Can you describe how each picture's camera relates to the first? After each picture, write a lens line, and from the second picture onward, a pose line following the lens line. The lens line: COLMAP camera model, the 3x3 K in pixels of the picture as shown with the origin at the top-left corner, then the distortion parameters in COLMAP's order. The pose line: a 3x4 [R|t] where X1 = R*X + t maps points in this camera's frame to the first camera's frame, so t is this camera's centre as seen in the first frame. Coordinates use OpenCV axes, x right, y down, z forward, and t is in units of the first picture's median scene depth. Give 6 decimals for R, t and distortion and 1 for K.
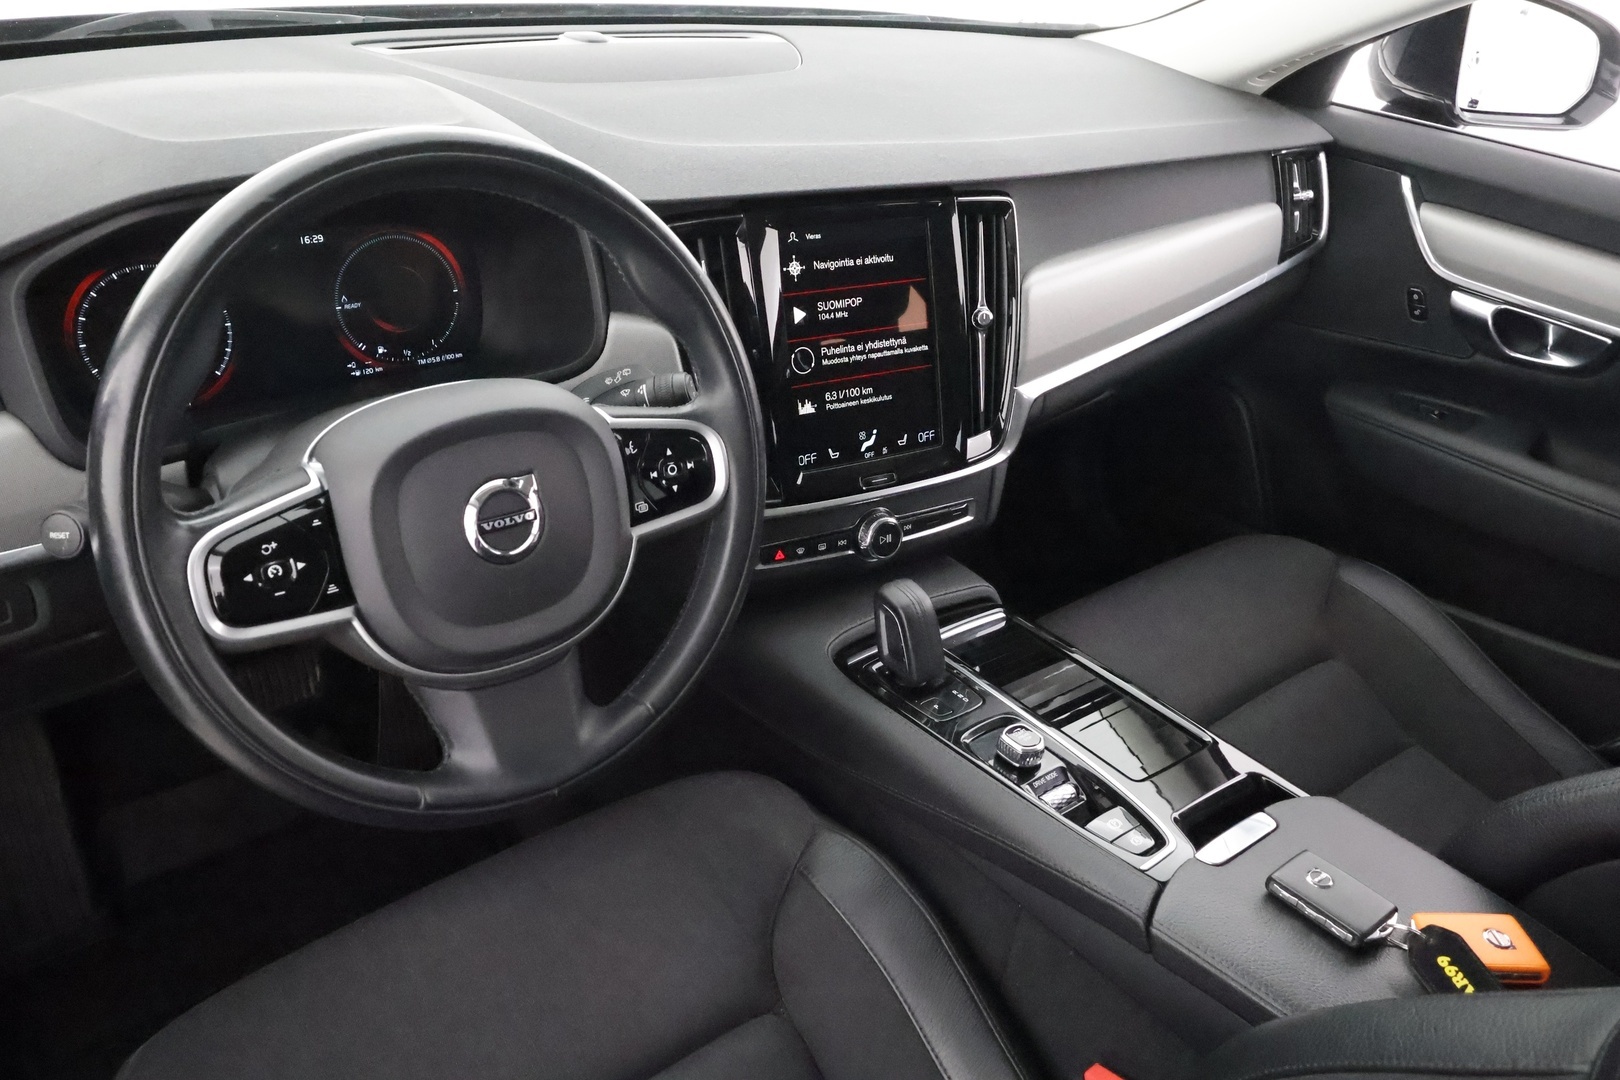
lens RADIAL K [[1266.1, 0, 812.8], [0, 1266.1, 546.3], [0, 0, 1]] dist [0.009734, 0.008132]
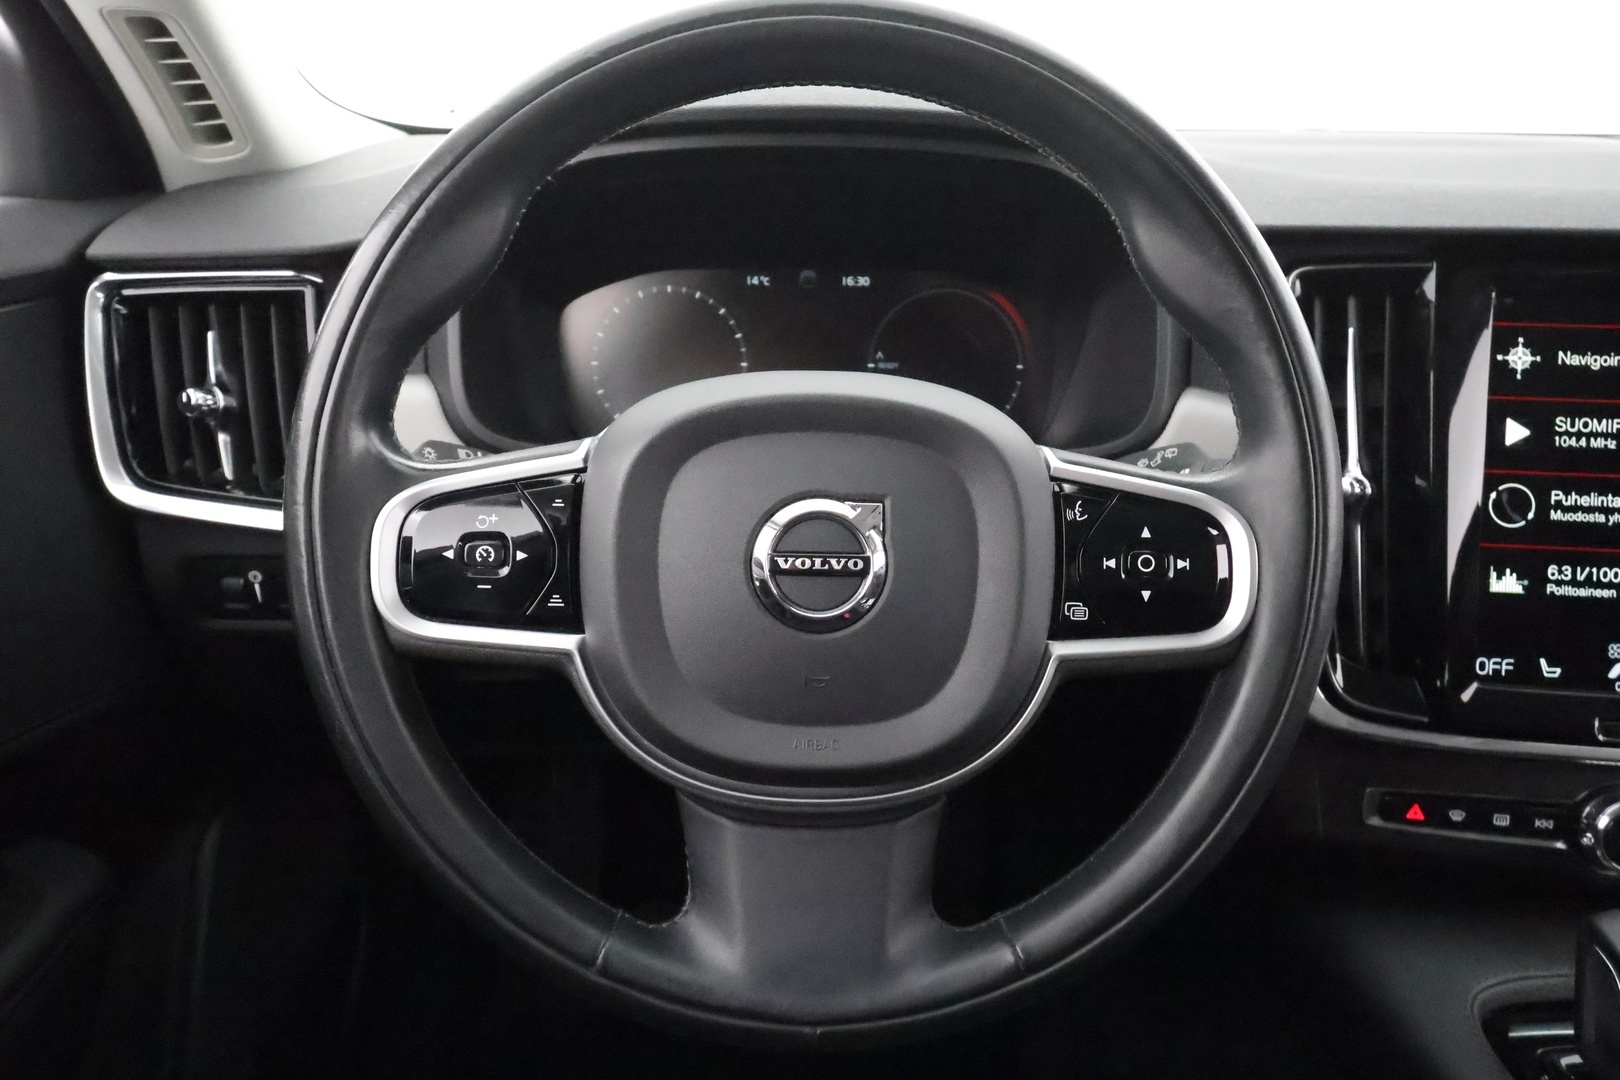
lens RADIAL K [[1164.8, 0, 811.4], [0, 1164.8, 541.5], [0, 0, 1]] dist [0.003942, -0.001147]
pose [[0.779658, 0.129149, -0.612743, 0.075426], [-0.259900, 0.956981, -0.128994, 0.030897], [0.569723, 0.259823, 0.779684, 0.366970]]
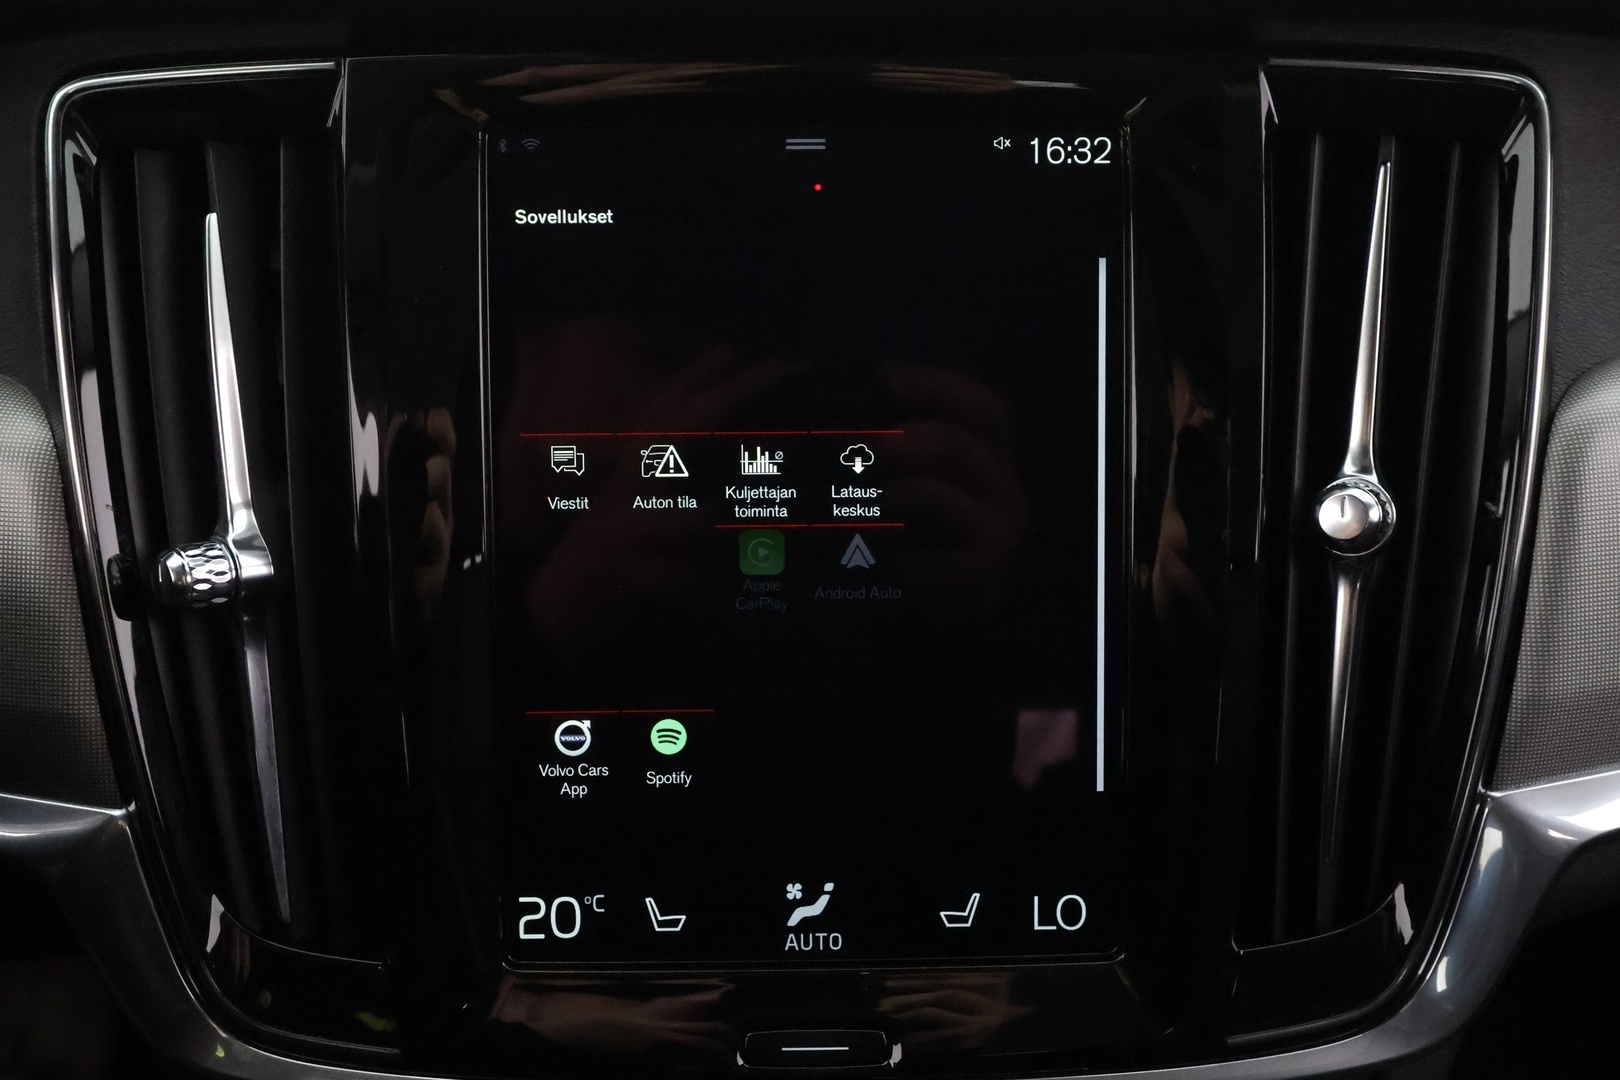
lens RADIAL K [[1285.5, 0, 814.9], [0, 1285.5, 529.0], [0, 0, 1]] dist [-0.037507, 0.027178]
pose [[0.853197, 0.116966, -0.508306, 0.186399], [-0.188015, 0.977984, -0.090543, -0.141684], [0.486524, 0.172820, 0.856404, 0.766666]]
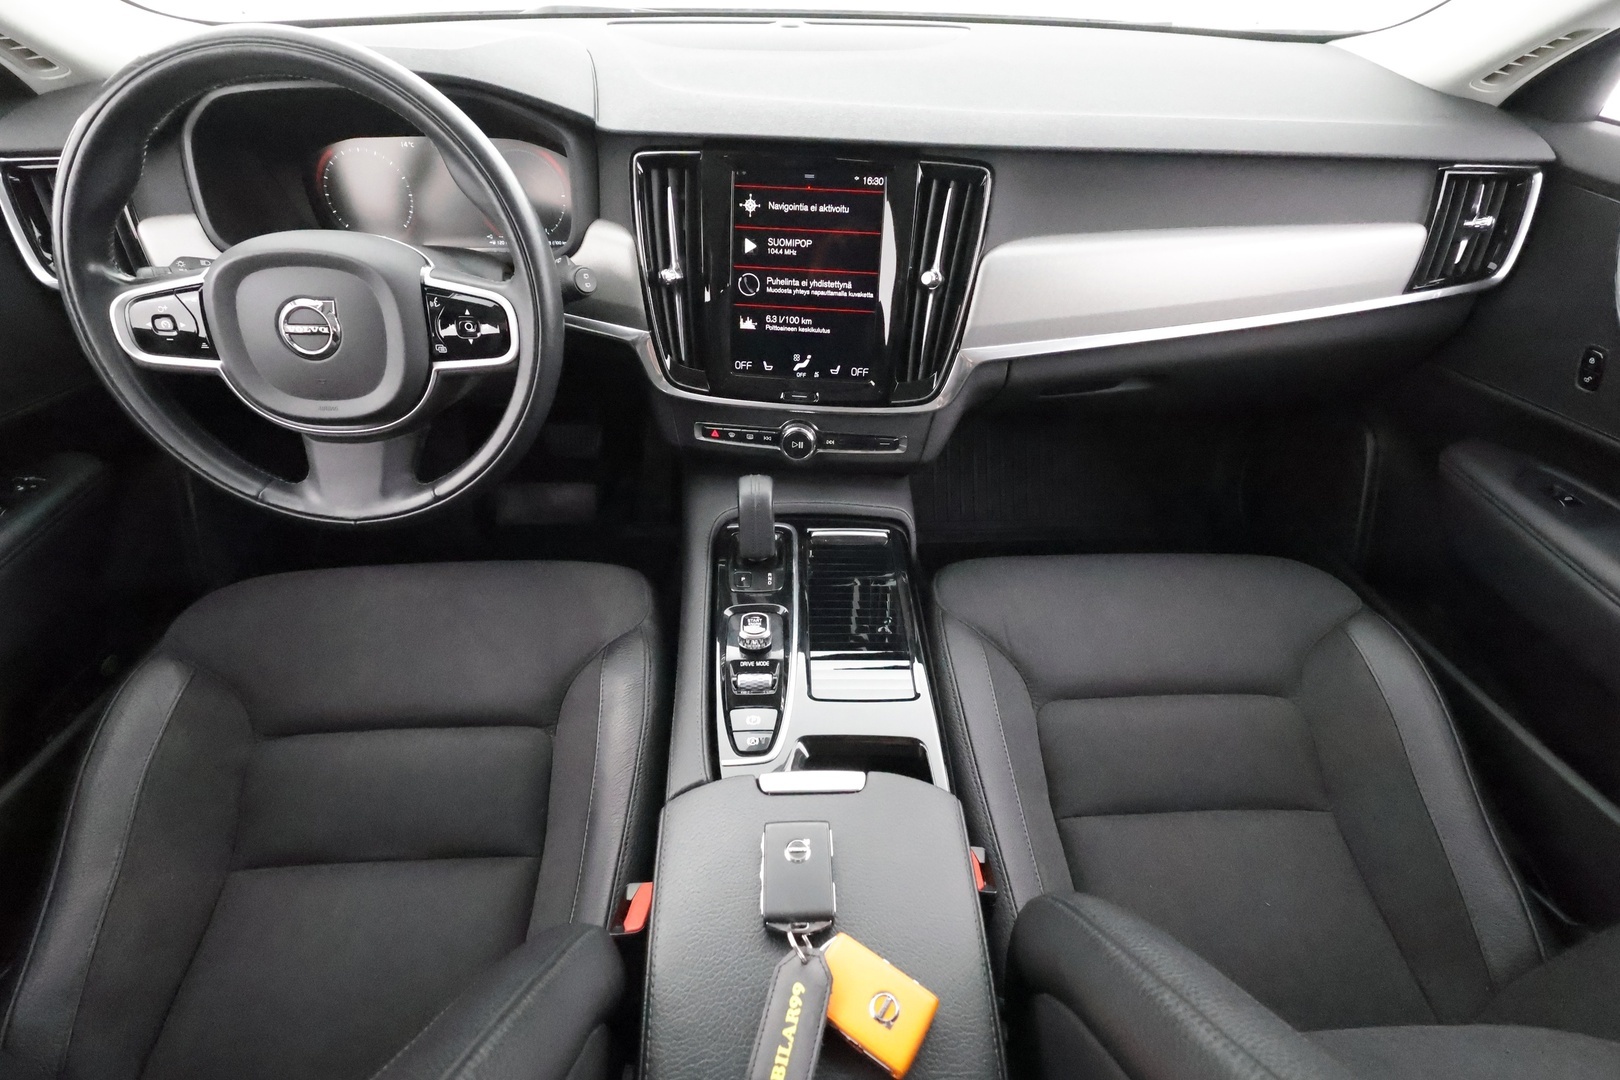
lens RADIAL K [[759.5, 0, 804.5], [0, 759.5, 538.1], [0, 0, 1]] dist [0.001253, 0.000228]
pose [[0.794912, 0.327384, -0.510818, 0.493966], [-0.252466, 0.944057, 0.212171, -0.082795], [0.551703, -0.039694, 0.833096, 0.394417]]
